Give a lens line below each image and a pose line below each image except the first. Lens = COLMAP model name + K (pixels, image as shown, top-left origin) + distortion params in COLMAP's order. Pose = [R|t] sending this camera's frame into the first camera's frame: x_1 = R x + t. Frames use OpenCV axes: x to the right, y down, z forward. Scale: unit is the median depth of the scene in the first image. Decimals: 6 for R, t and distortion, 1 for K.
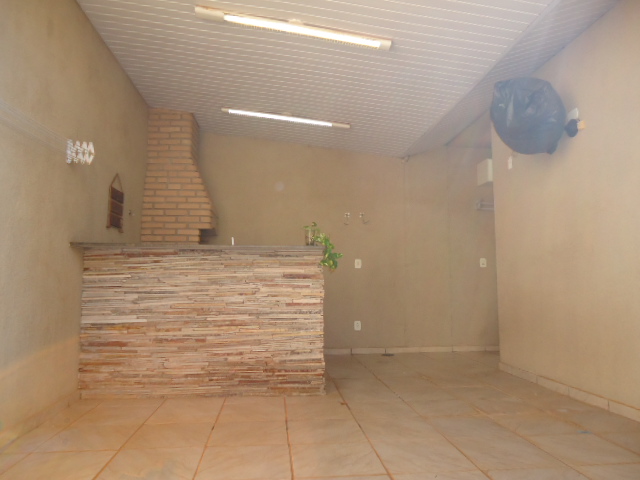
lens RADIAL K [[465.0, 0, 320.0], [0, 465.0, 240.0], [0, 0, 1]] dist [-0.003842, -0.002829]
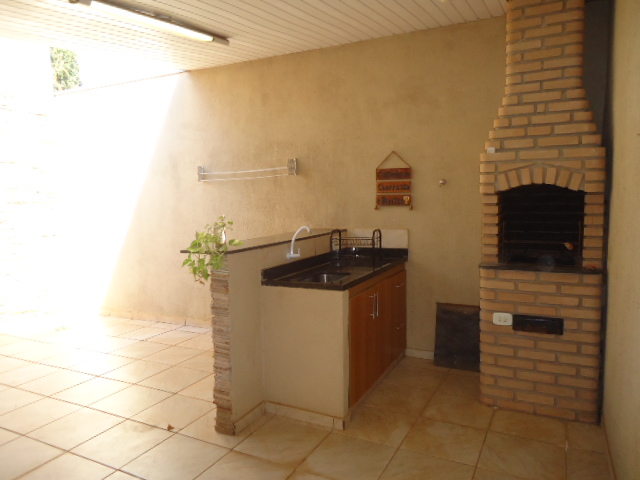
lens RADIAL K [[465.0, 0, 320.0], [0, 465.0, 240.0], [0, 0, 1]] dist [-0.003842, -0.002829]
pose [[-0.534219, 0.089741, -0.840569, 0.575299], [0.102789, 0.993867, 0.040781, -0.014067], [0.839074, -0.064615, -0.540167, 1.622499]]
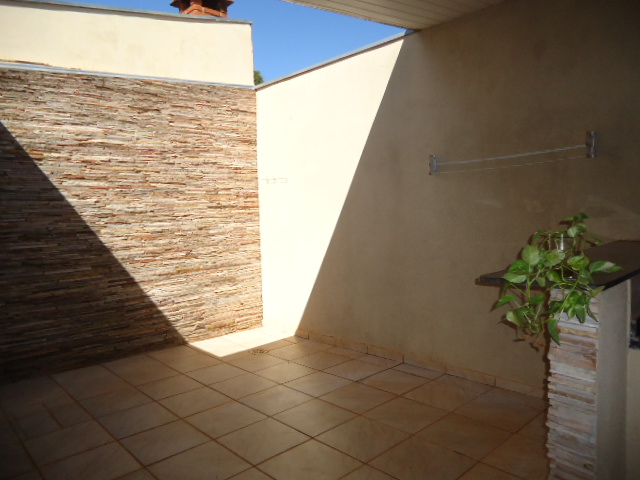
lens RADIAL K [[465.0, 0, 320.0], [0, 465.0, 240.0], [0, 0, 1]] dist [-0.003842, -0.002829]
pose [[-0.789647, 0.065080, -0.610100, 0.420509], [0.092101, 0.995665, -0.012997, -0.033438], [0.606609, -0.066454, -0.792218, 1.236514]]
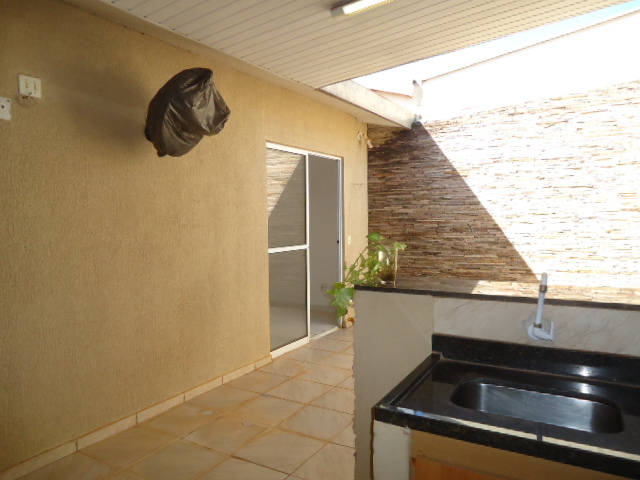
lens RADIAL K [[465.0, 0, 320.0], [0, 465.0, 240.0], [0, 0, 1]] dist [-0.003842, -0.002829]
pose [[-0.808799, -0.018191, 0.587804, -0.278826], [-0.045699, 0.998443, -0.031980, -0.009768], [-0.586307, -0.052728, -0.808371, 1.530838]]
